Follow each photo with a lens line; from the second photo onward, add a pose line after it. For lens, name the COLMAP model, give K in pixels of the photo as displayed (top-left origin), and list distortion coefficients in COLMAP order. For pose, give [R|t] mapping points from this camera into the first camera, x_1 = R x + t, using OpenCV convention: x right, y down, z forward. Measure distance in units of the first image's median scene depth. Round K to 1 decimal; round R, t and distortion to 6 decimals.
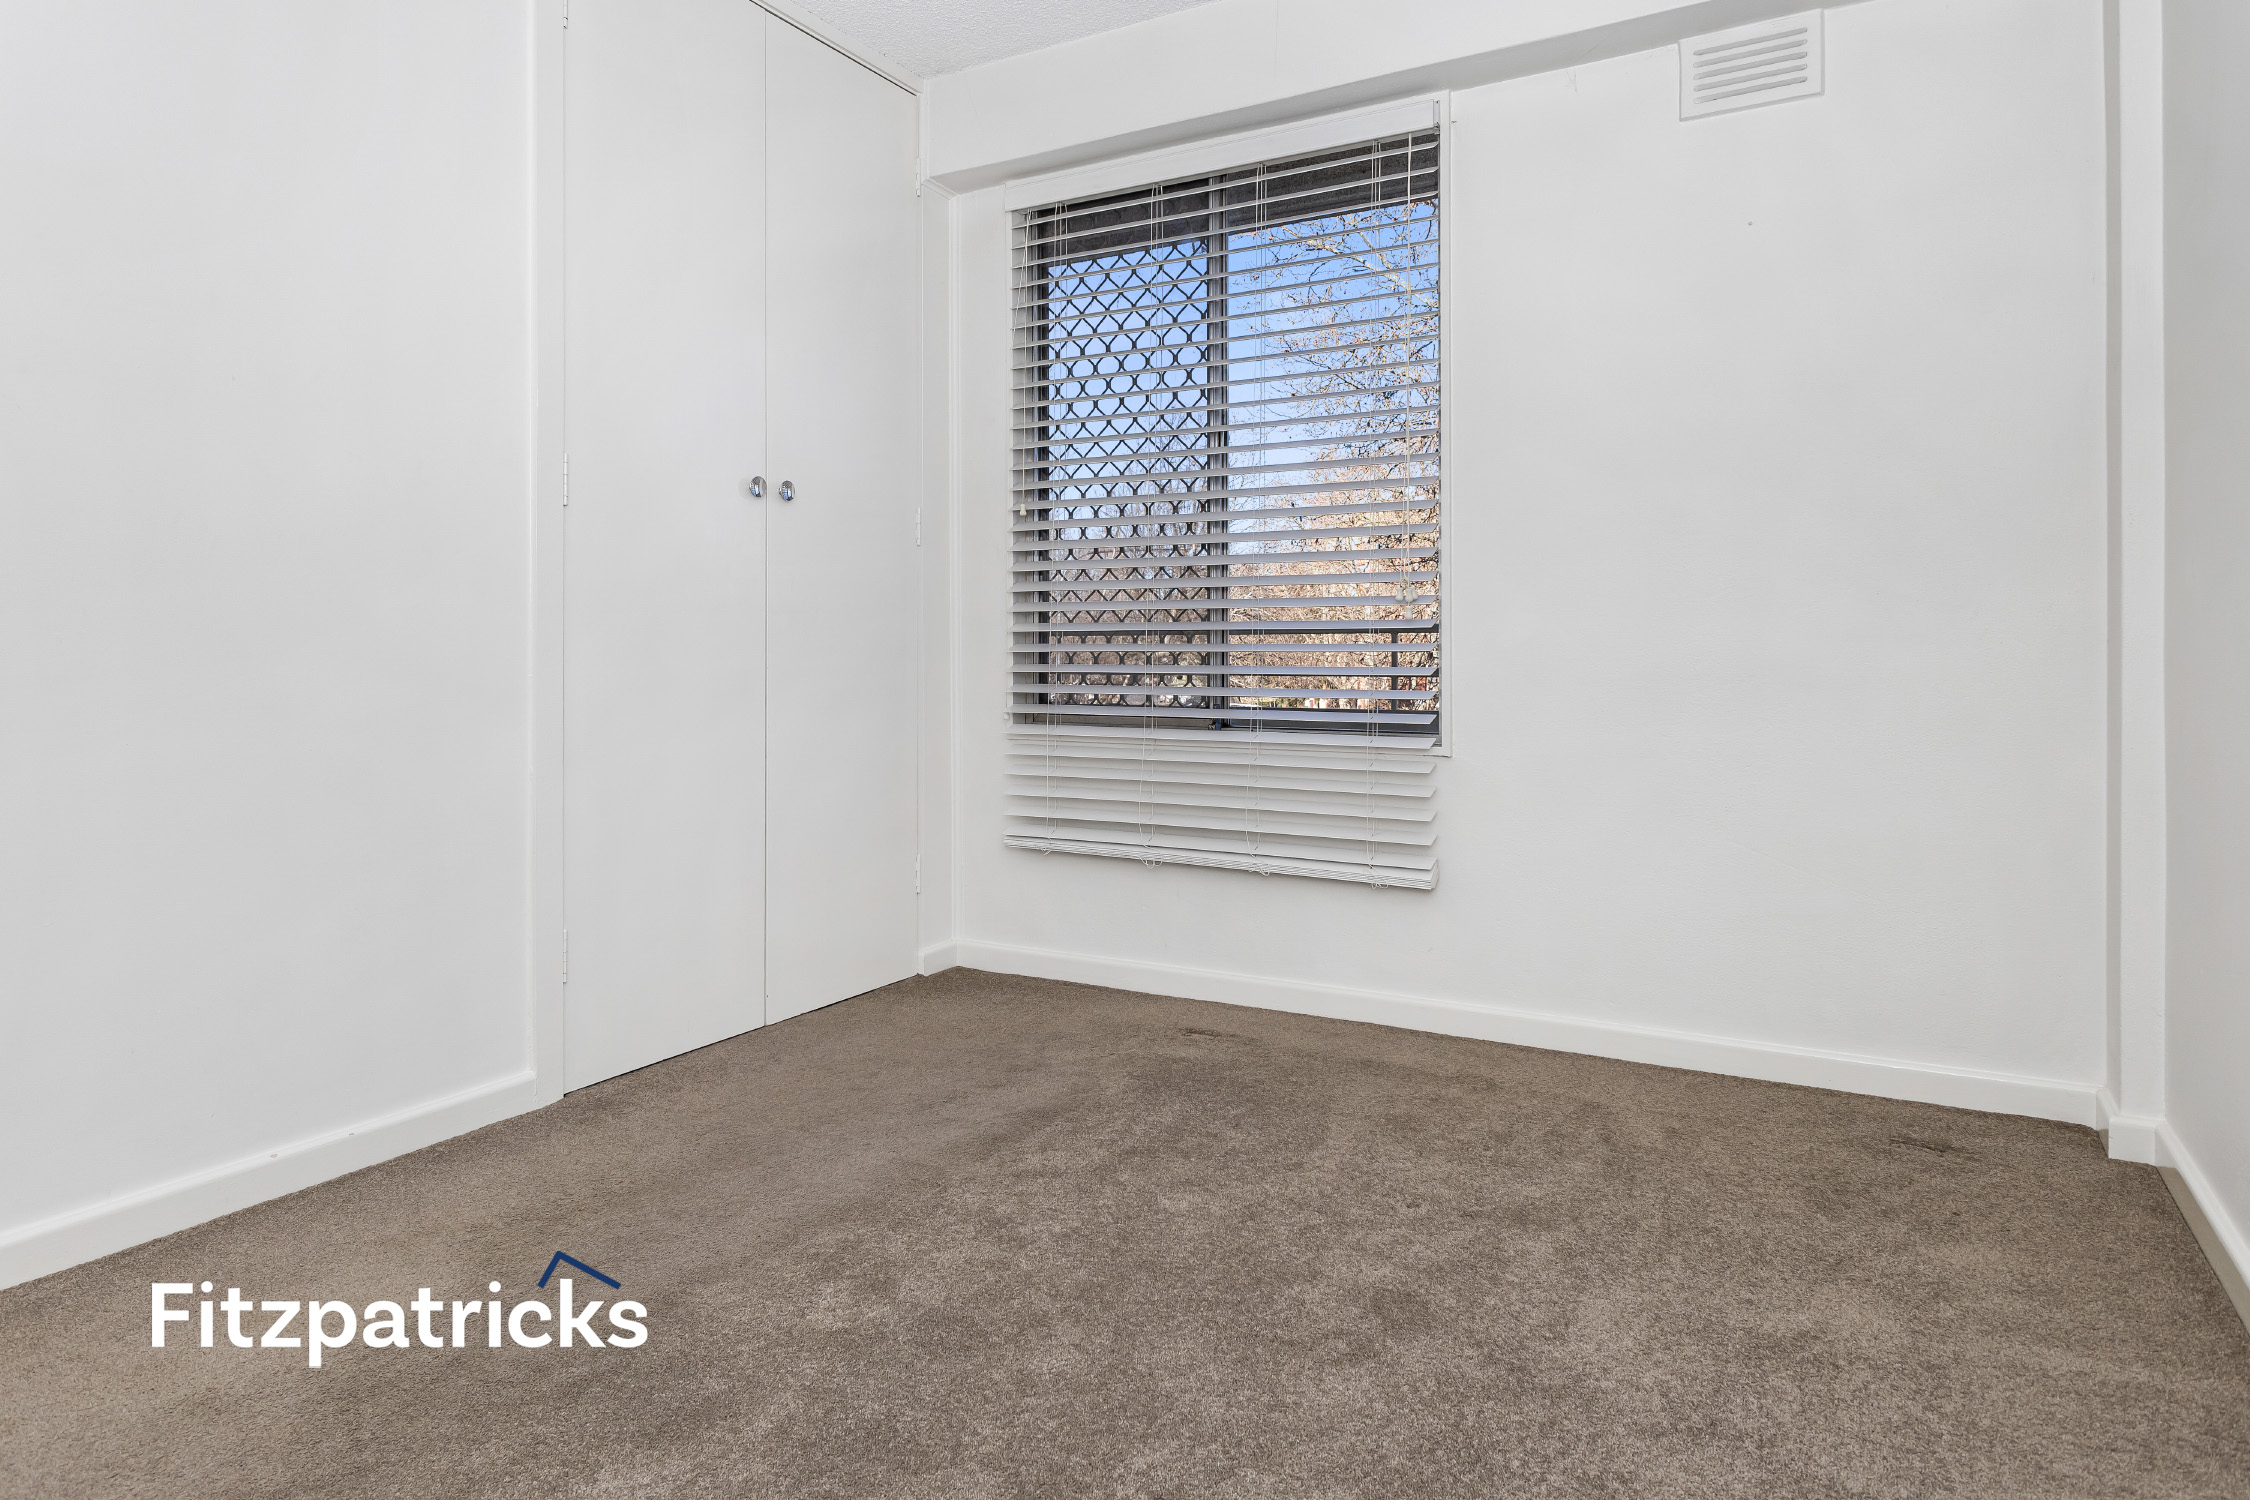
lens RADIAL K [[1299.6, 0, 1128.4], [0, 1299.6, 635.7], [0, 0, 1]] dist [-0.000738, -0.000020]
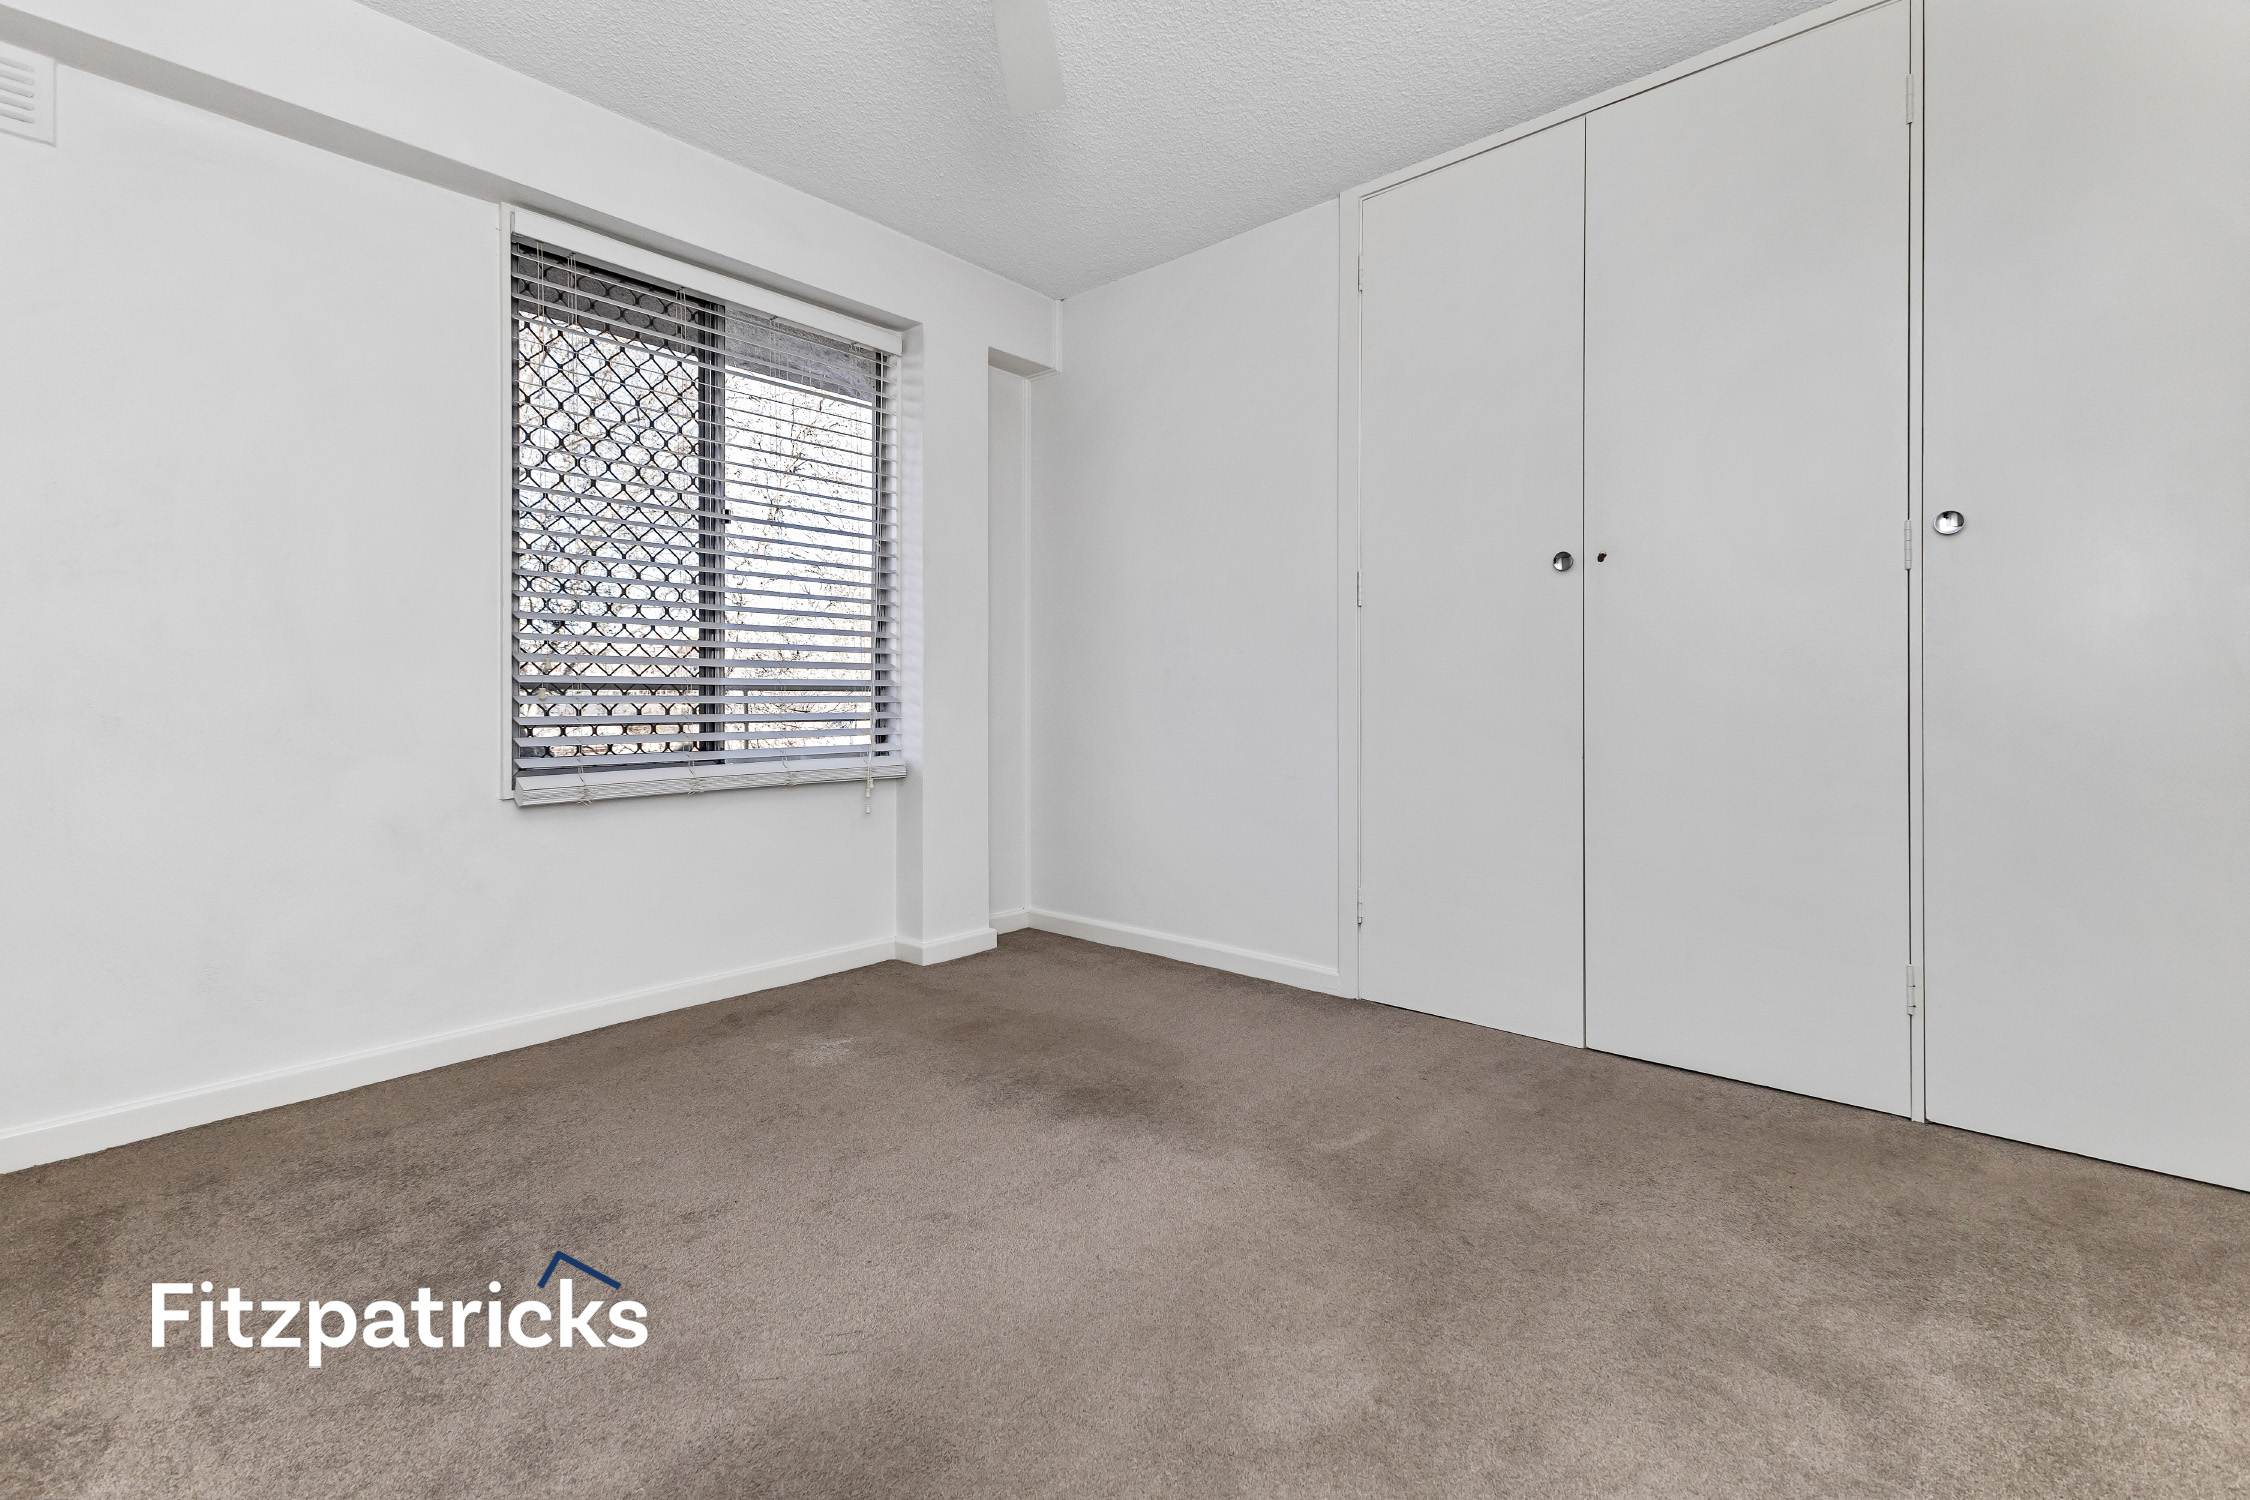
lens RADIAL K [[1004.0, 0, 1127.4], [0, 1004.0, 699.5], [0, 0, 1]] dist [0.000756, -0.000061]
pose [[0.215499, -0.002986, 0.976499, -0.741980], [-0.004945, 0.999979, 0.004149, 0.003574], [-0.976491, -0.005723, 0.215480, 0.426883]]
